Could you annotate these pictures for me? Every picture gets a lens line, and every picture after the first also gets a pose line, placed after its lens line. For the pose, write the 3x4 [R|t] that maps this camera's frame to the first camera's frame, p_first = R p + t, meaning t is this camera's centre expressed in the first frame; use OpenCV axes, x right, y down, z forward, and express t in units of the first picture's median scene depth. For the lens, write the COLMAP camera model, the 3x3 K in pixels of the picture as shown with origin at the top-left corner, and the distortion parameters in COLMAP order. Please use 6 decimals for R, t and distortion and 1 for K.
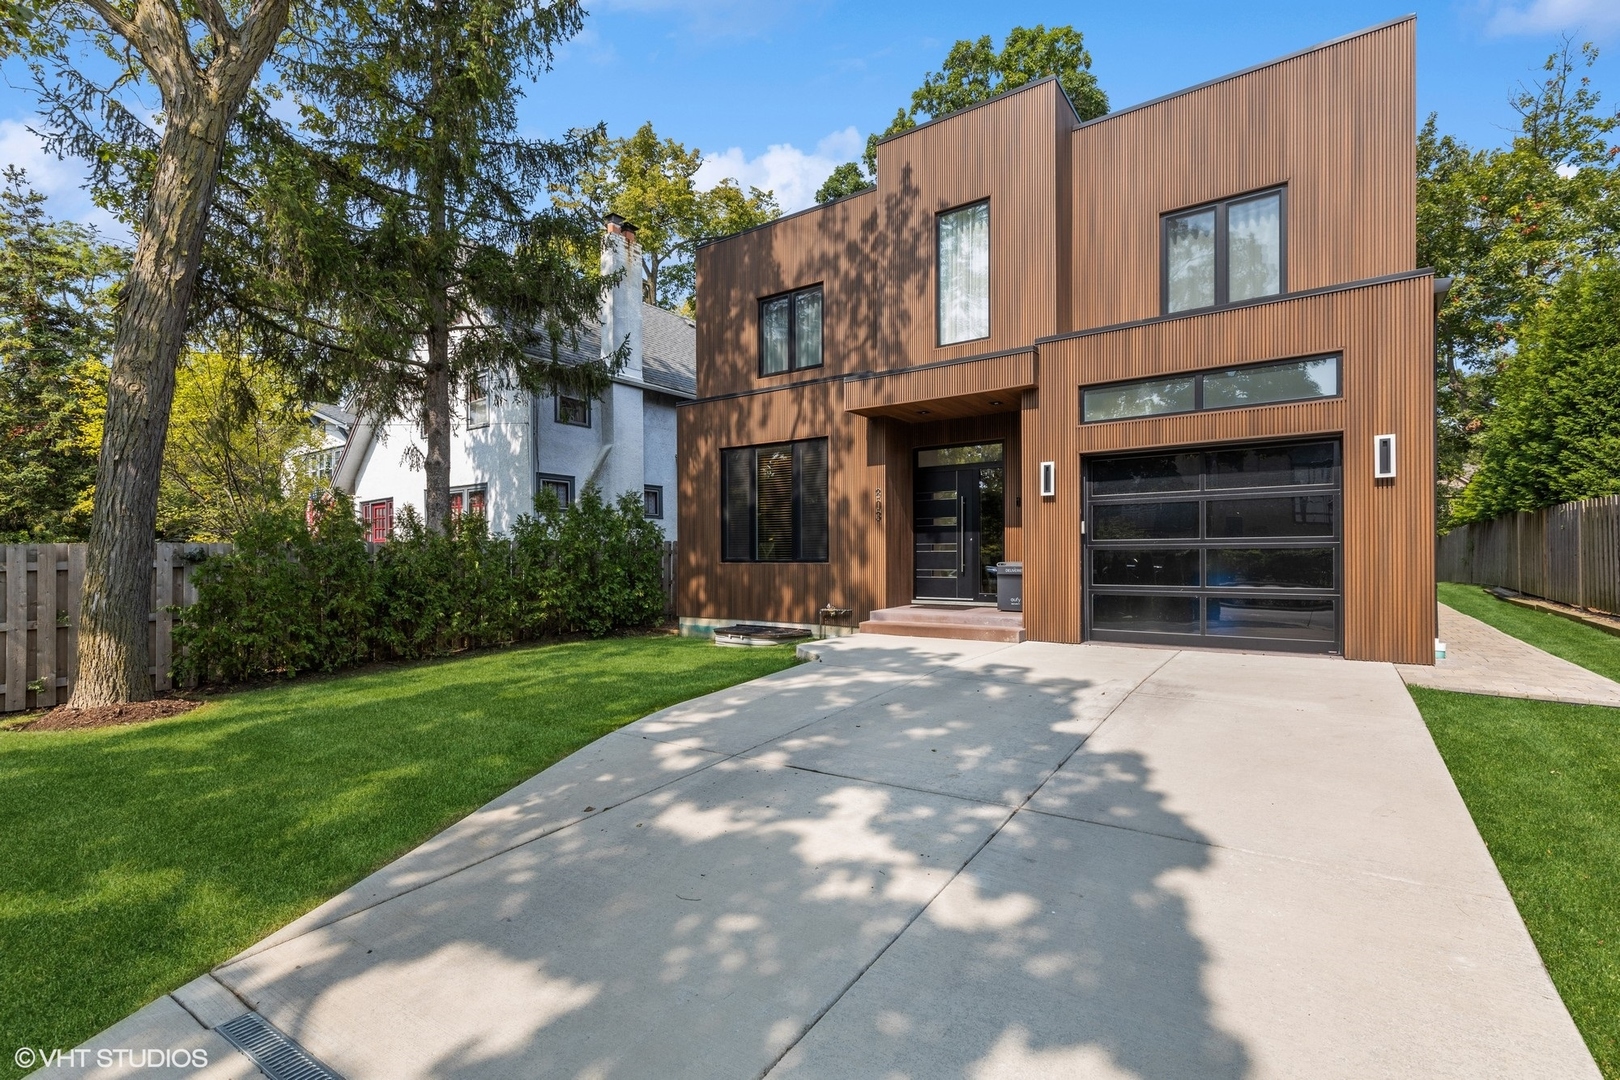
lens RADIAL K [[733.5, 0, 812.3], [0, 733.5, 550.4], [0, 0, 1]] dist [0.005840, 0.000442]
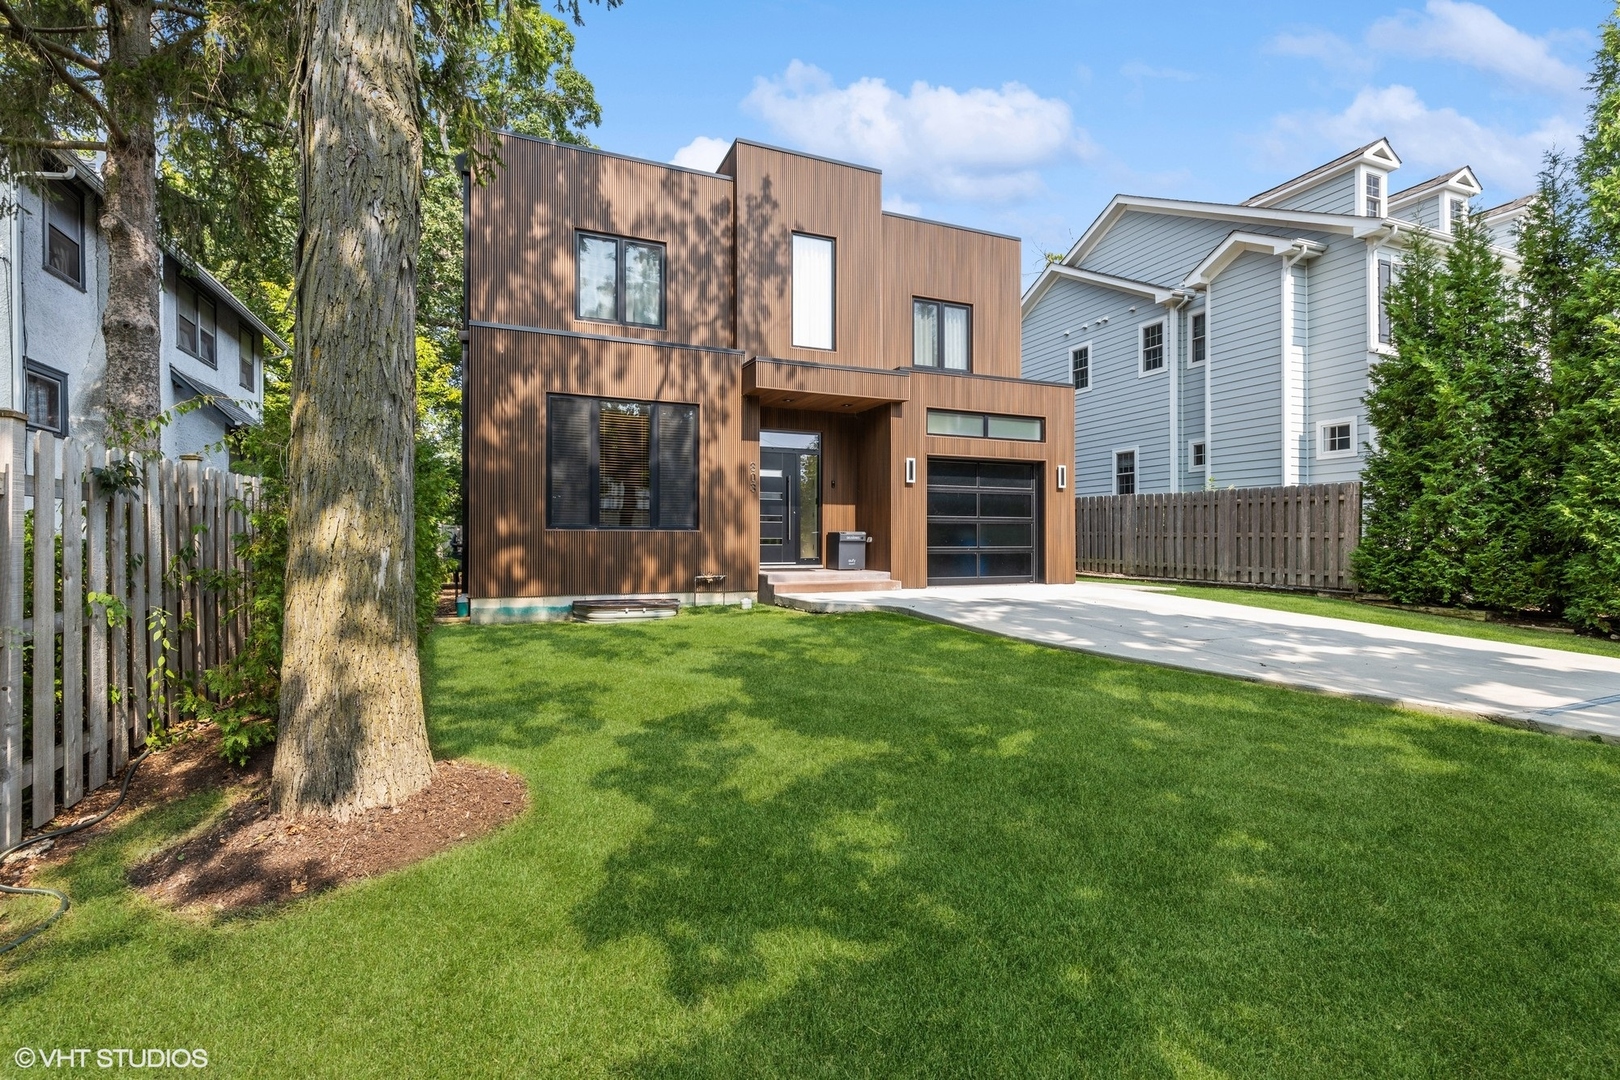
lens RADIAL K [[733.5, 0, 815.2], [0, 733.5, 543.3], [0, 0, 1]] dist [0.005840, 0.000442]
pose [[0.521772, 0.004275, 0.853074, -0.747469], [-0.007533, 0.999972, -0.000404, 0.032726], [-0.853052, -0.006215, 0.521790, 0.334835]]
